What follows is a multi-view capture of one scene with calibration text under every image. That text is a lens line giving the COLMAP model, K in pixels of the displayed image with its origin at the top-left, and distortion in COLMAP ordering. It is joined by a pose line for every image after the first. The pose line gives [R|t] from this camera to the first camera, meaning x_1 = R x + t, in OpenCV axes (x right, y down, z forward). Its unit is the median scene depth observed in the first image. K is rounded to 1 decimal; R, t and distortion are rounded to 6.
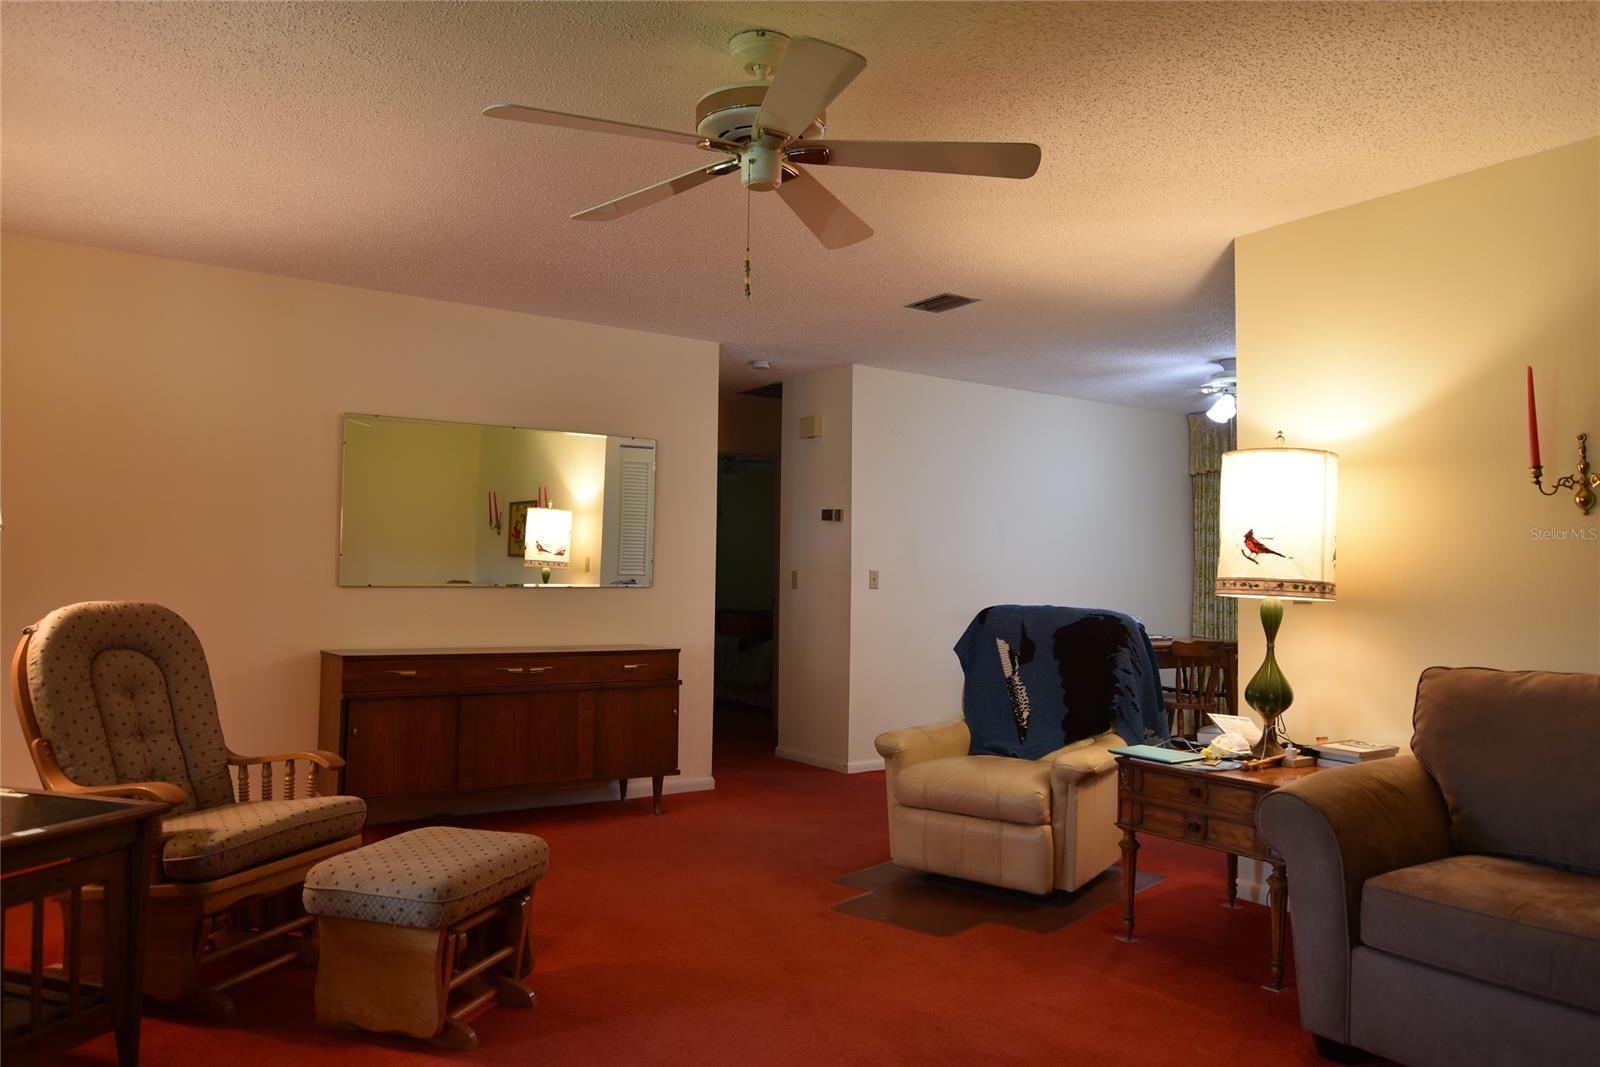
lens RADIAL K [[1104.0, 0, 799.1], [0, 1104.0, 537.9], [0, 0, 1]] dist [-0.000499, 0.010096]
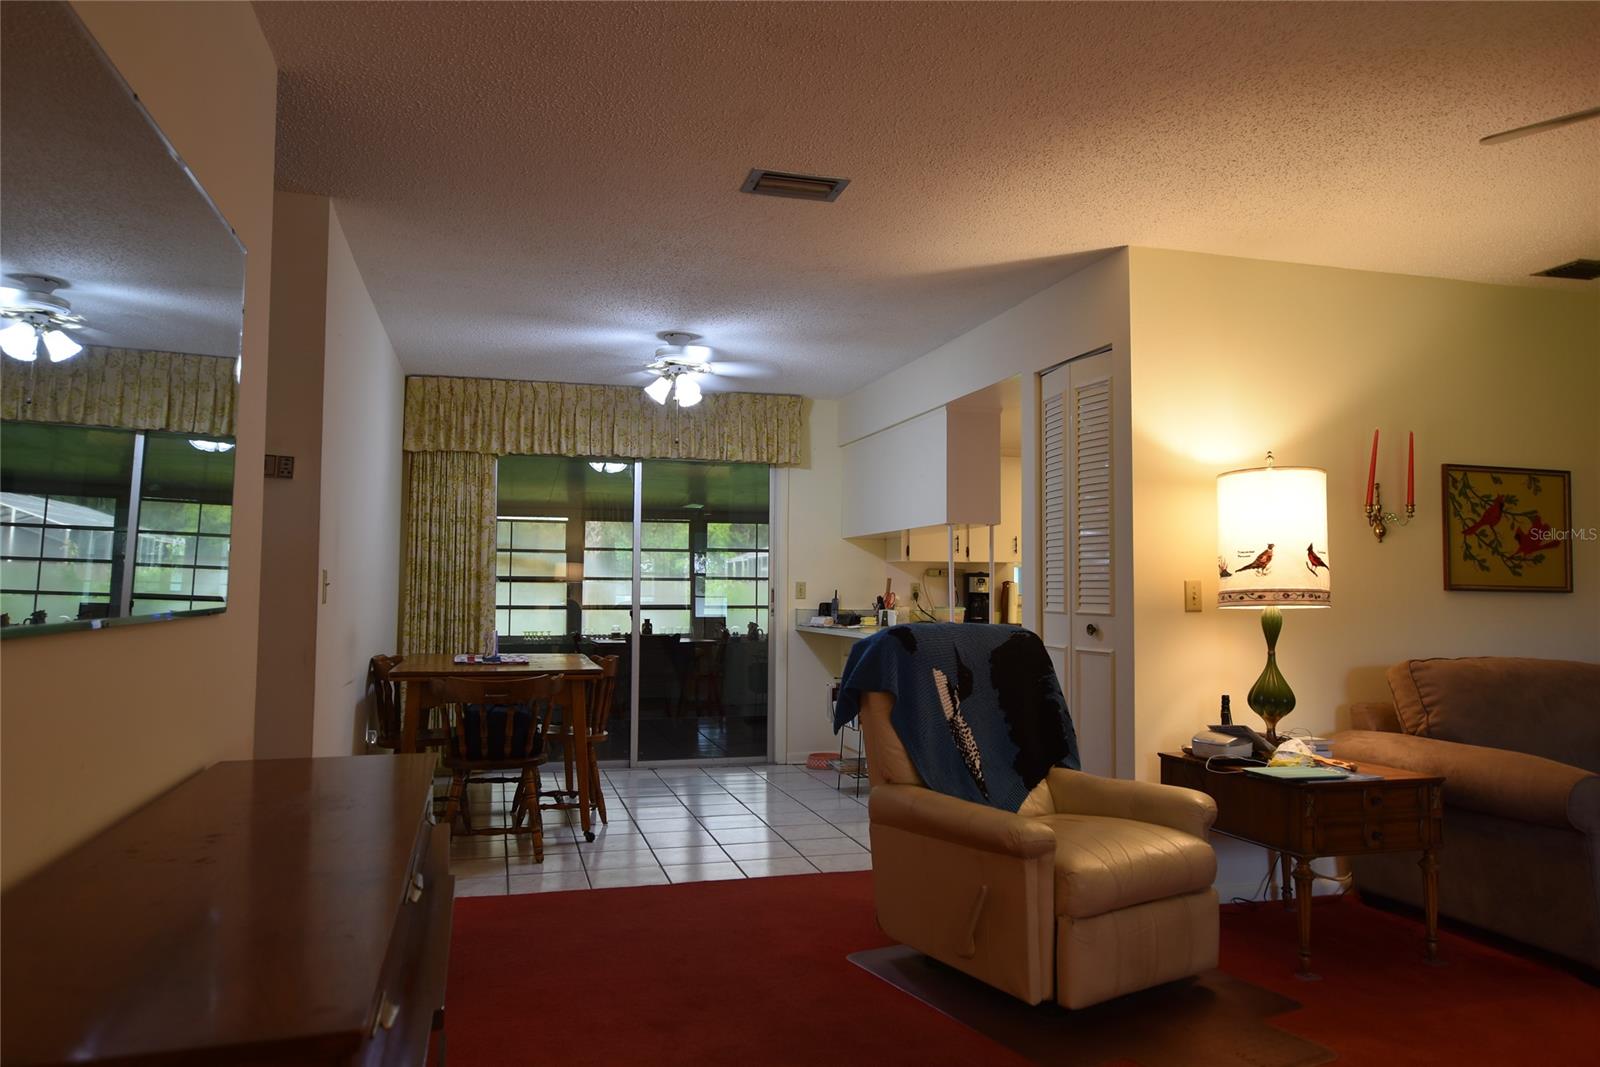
lens RADIAL K [[1104.0, 0, 809.9], [0, 1104.0, 527.8], [0, 0, 1]] dist [-0.000499, 0.010096]
pose [[0.315271, 0.042924, 0.948031, -0.661410], [-0.038727, 0.998726, -0.032341, 0.026857], [-0.948211, -0.026518, 0.316531, 0.995284]]
